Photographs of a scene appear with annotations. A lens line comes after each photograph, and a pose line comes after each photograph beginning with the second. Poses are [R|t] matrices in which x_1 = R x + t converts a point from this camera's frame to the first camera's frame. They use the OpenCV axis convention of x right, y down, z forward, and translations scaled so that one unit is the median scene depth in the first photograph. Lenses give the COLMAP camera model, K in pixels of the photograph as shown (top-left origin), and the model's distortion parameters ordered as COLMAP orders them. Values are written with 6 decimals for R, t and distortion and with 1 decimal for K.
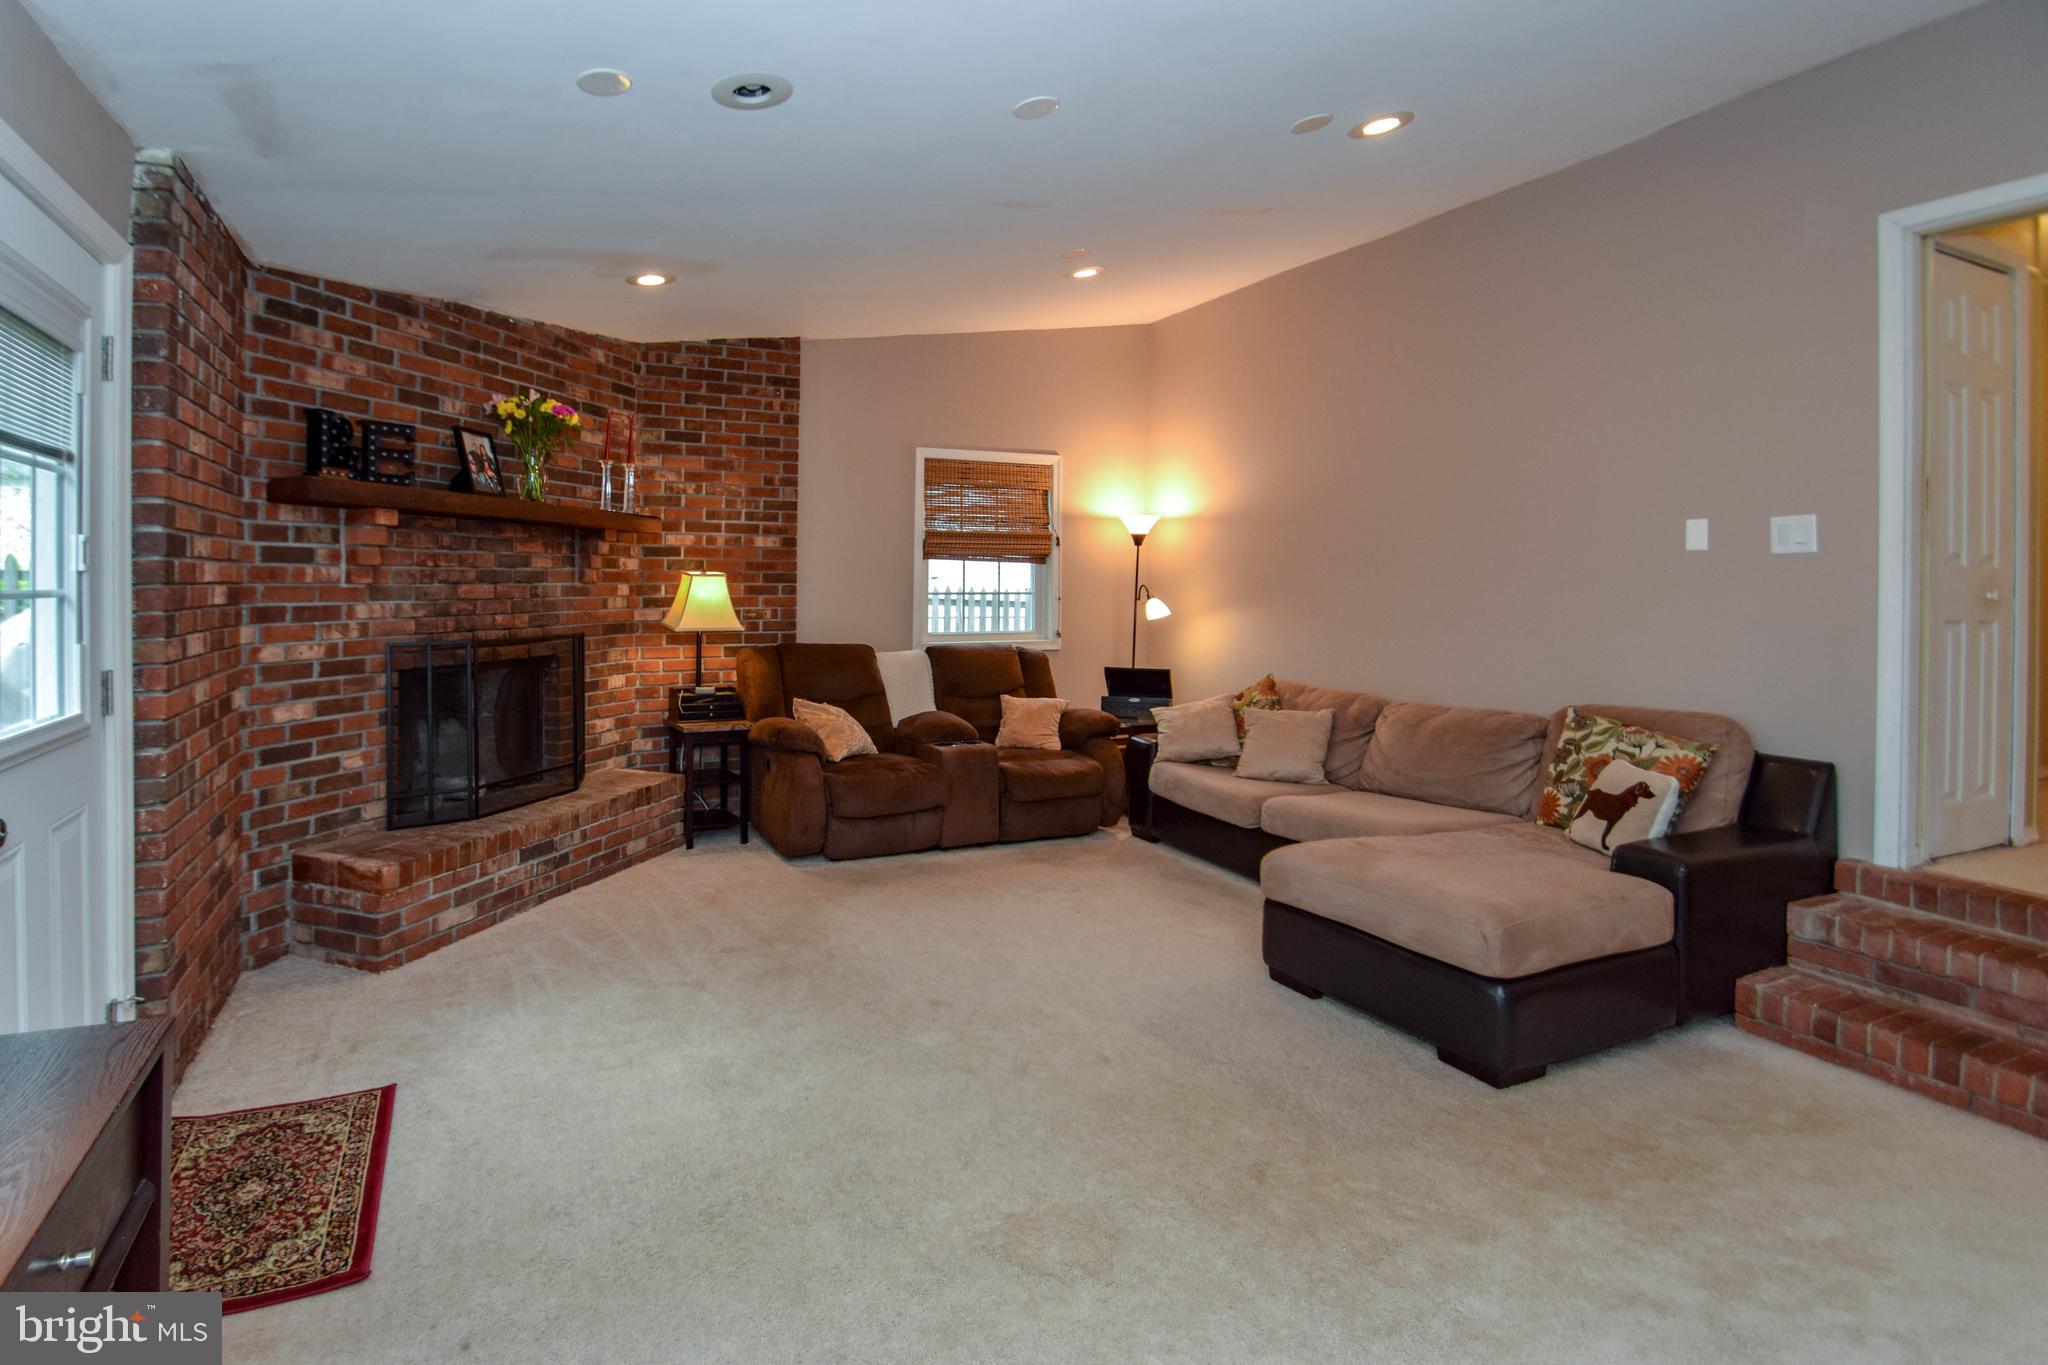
lens RADIAL K [[965.3, 0, 955.5], [0, 965.3, 609.3], [0, 0, 1]] dist [0.003618, -0.015729]
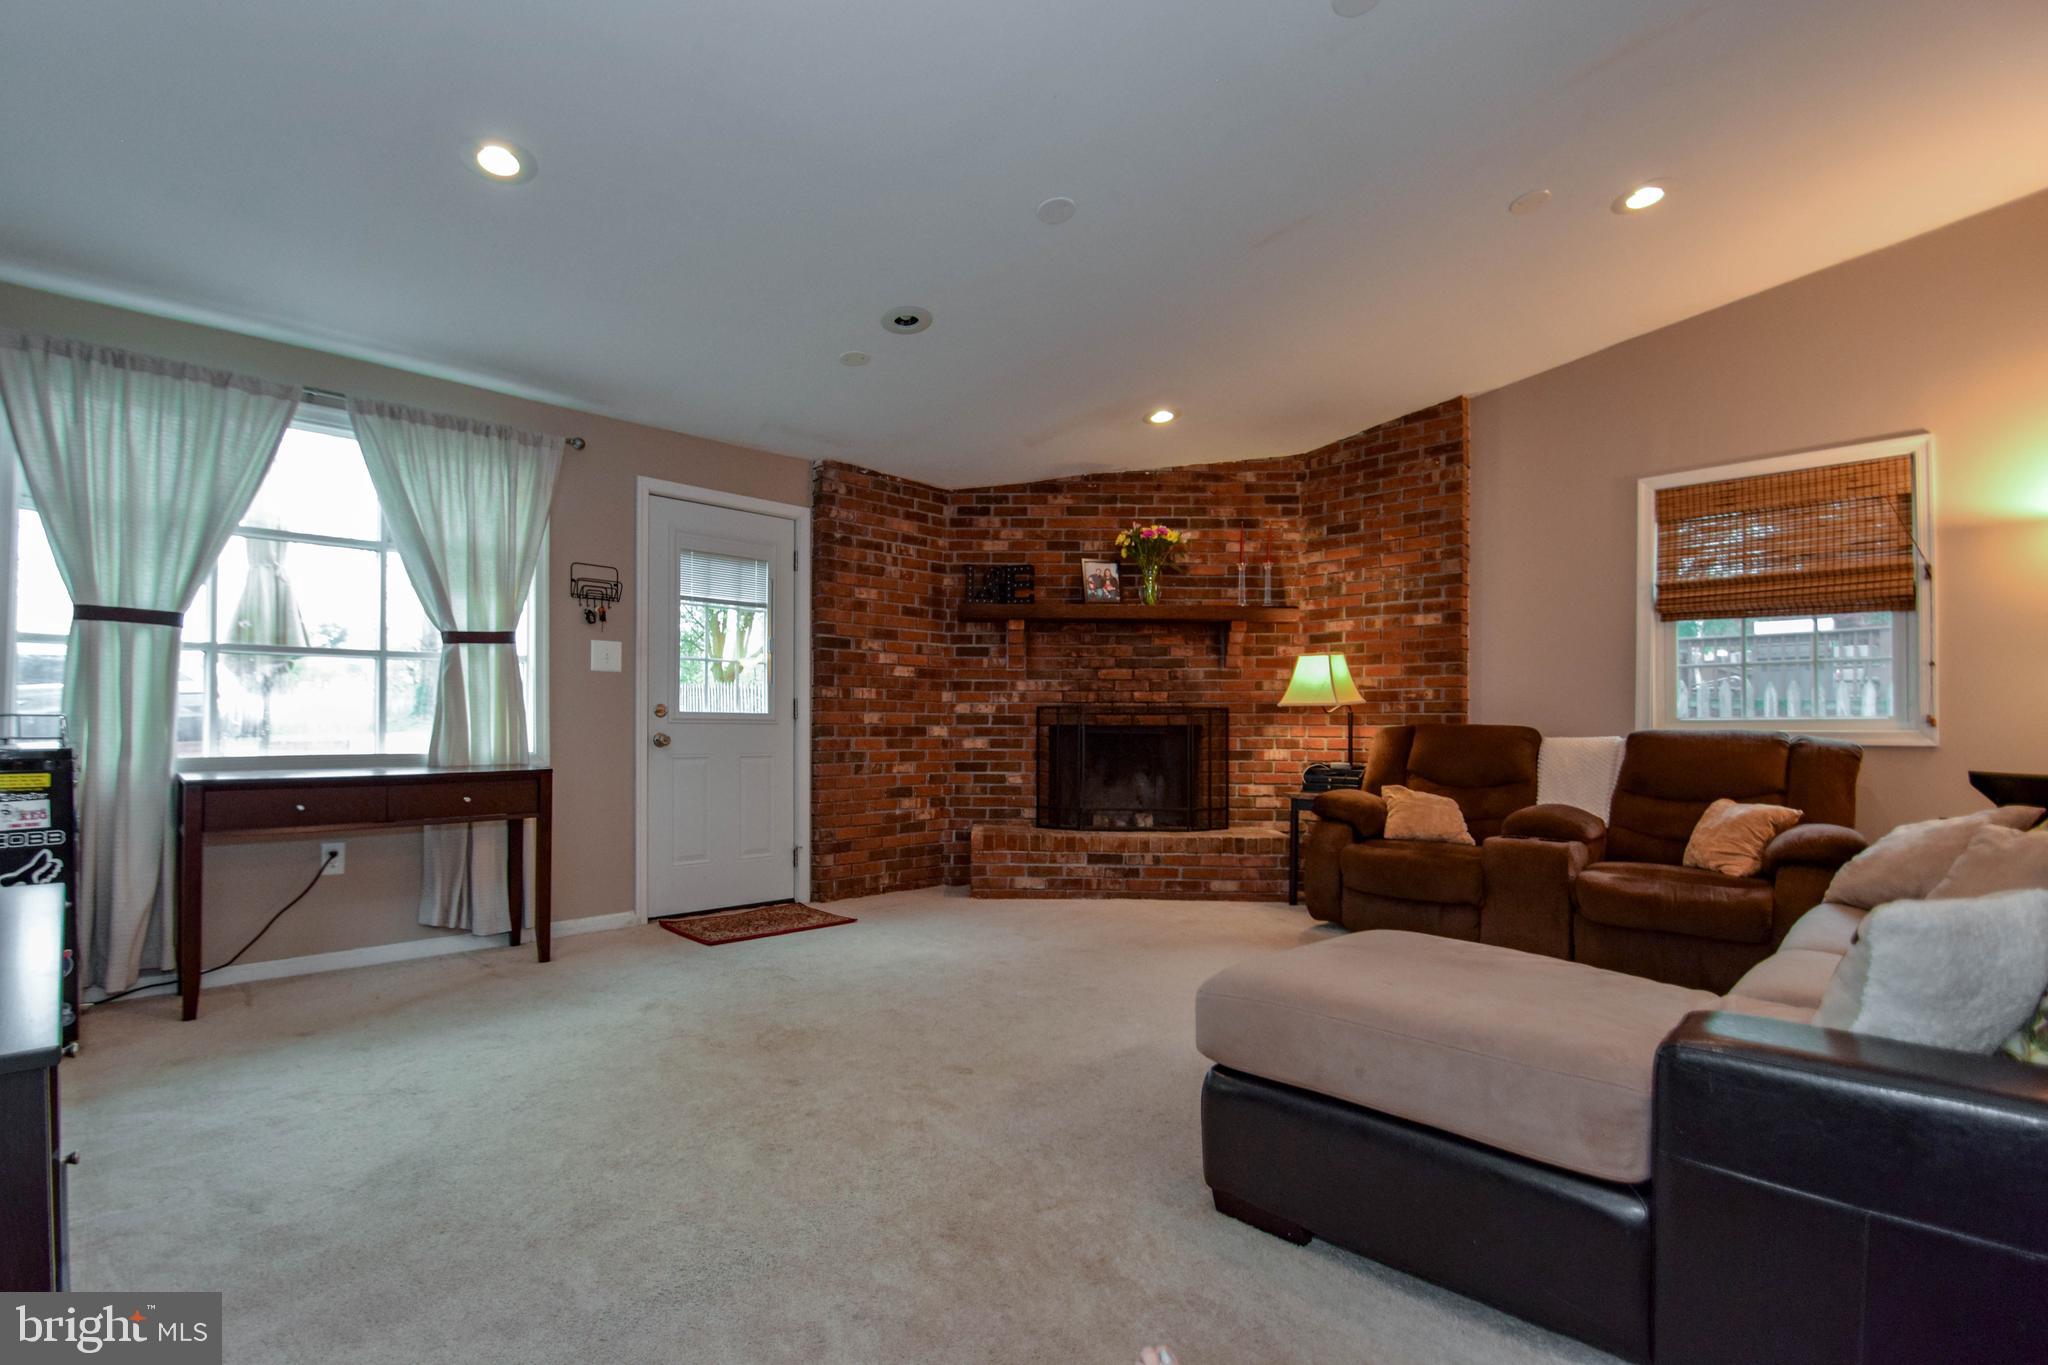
lens RADIAL K [[974.0, 0, 977.6], [0, 974.0, 737.9], [0, 0, 1]] dist [-0.023656, -0.000730]
pose [[0.321074, 0.003170, -0.947049, 0.724202], [-0.024099, 0.999698, -0.004824, 0.079865], [0.946747, 0.024372, 0.321053, 0.339618]]
